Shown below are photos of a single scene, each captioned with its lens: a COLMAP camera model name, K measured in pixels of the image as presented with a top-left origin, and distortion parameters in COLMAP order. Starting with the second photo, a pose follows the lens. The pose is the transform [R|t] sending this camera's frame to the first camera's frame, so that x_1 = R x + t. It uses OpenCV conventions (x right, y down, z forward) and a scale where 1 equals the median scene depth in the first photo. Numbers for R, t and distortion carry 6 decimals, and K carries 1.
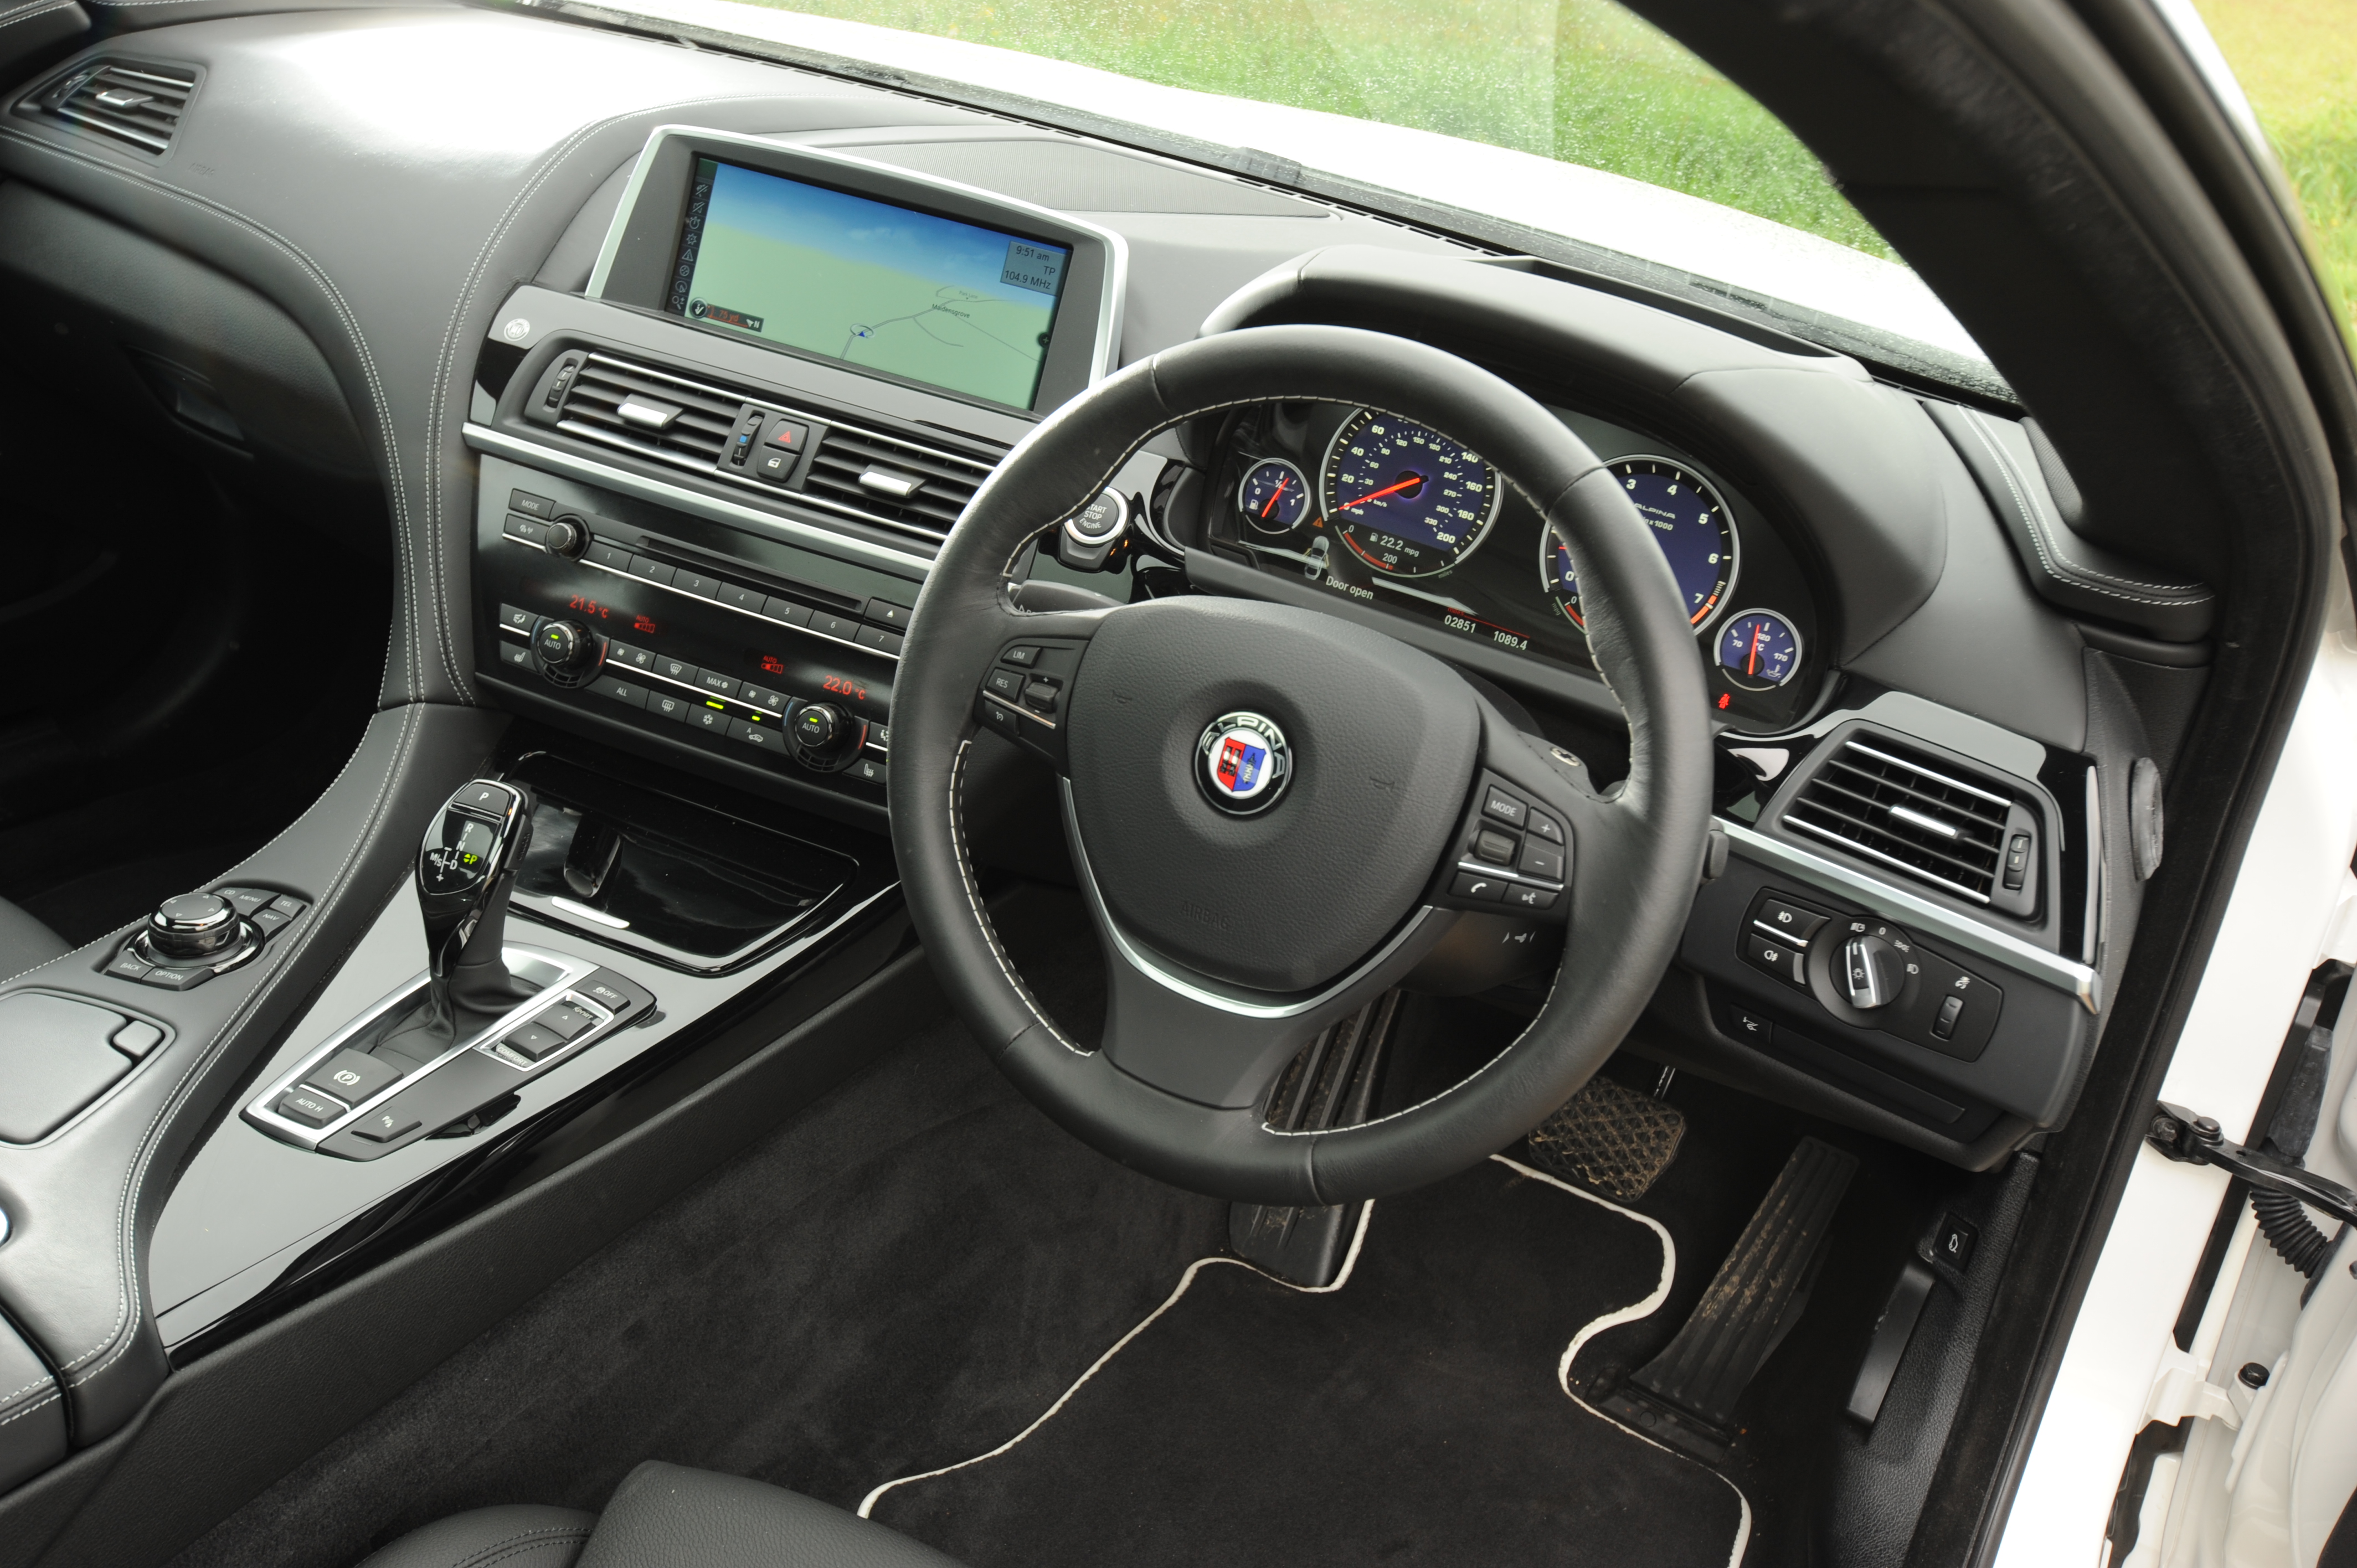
lens RADIAL K [[2281.9, 0, 1178.5], [0, 2281.9, 784.0], [0, 0, 1]] dist [0.095182, 0.000690]
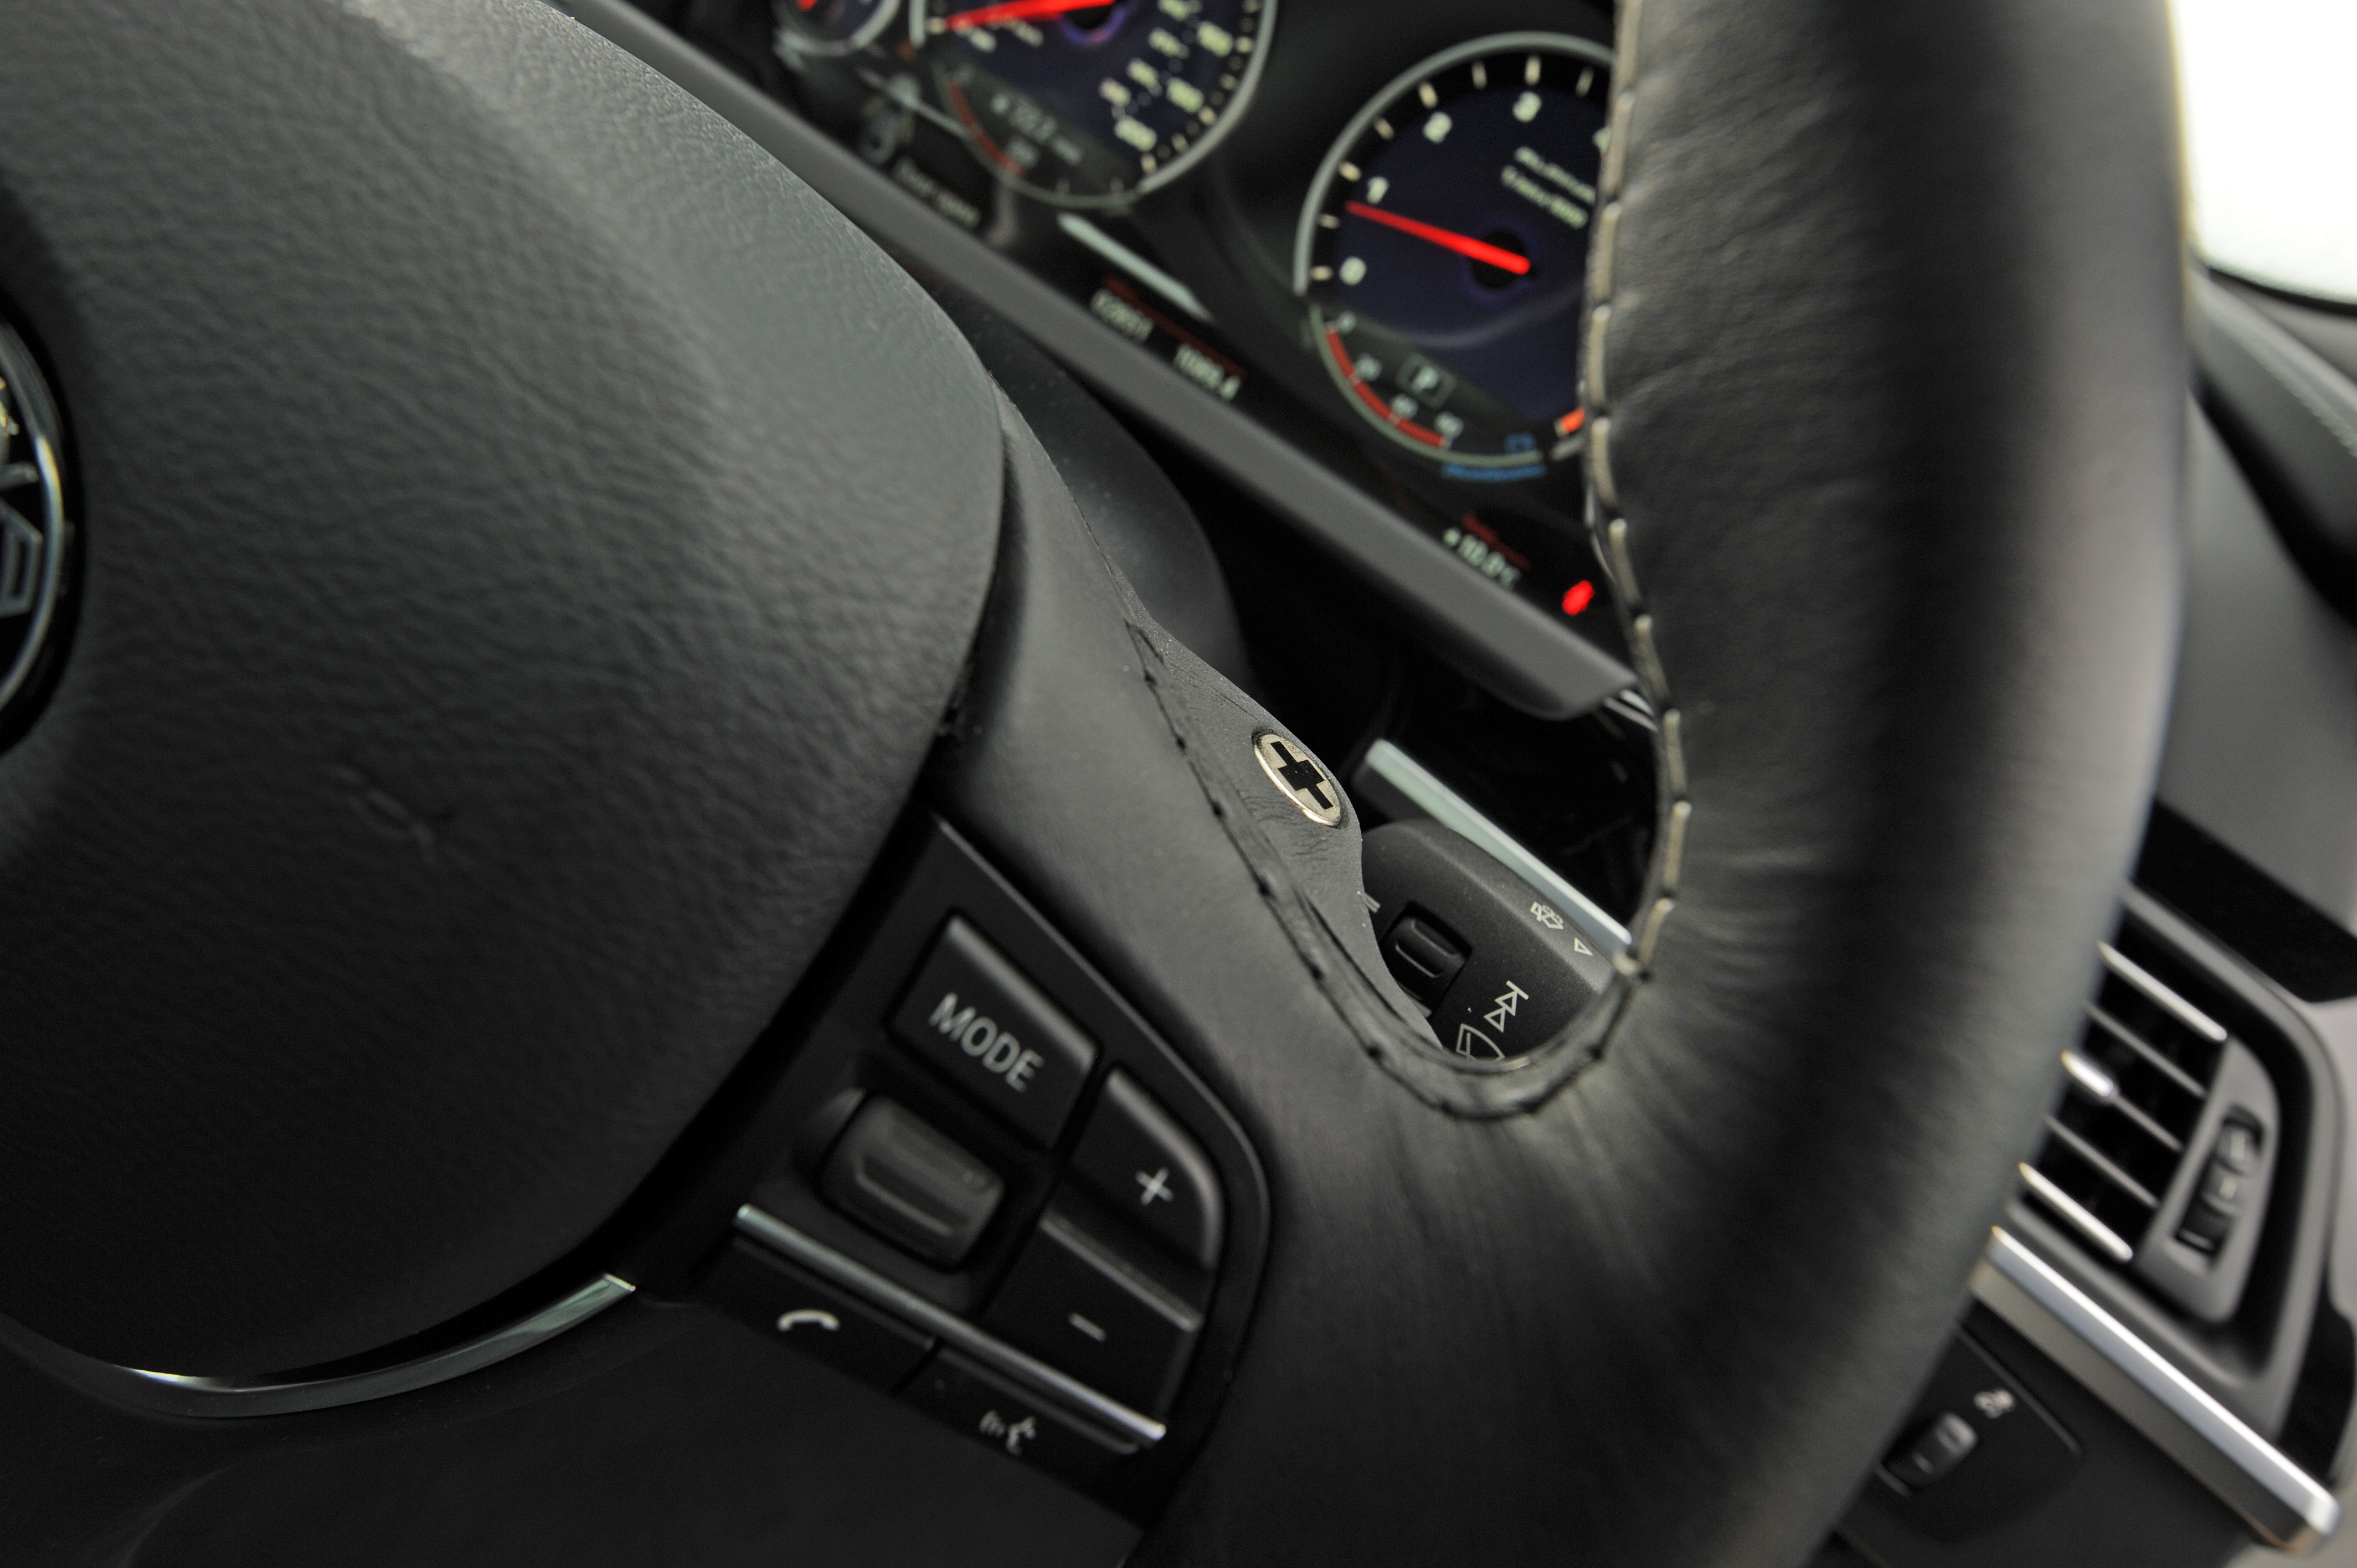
lens RADIAL K [[1412.8, 0, 1178.5], [0, 1412.8, 784.0], [0, 0, 1]] dist [-0.004161, -0.000483]
pose [[0.959214, 0.213971, 0.184729, 0.117841], [-0.246980, 0.952259, 0.179454, -0.035162], [-0.137511, -0.217759, 0.966267, 0.792925]]
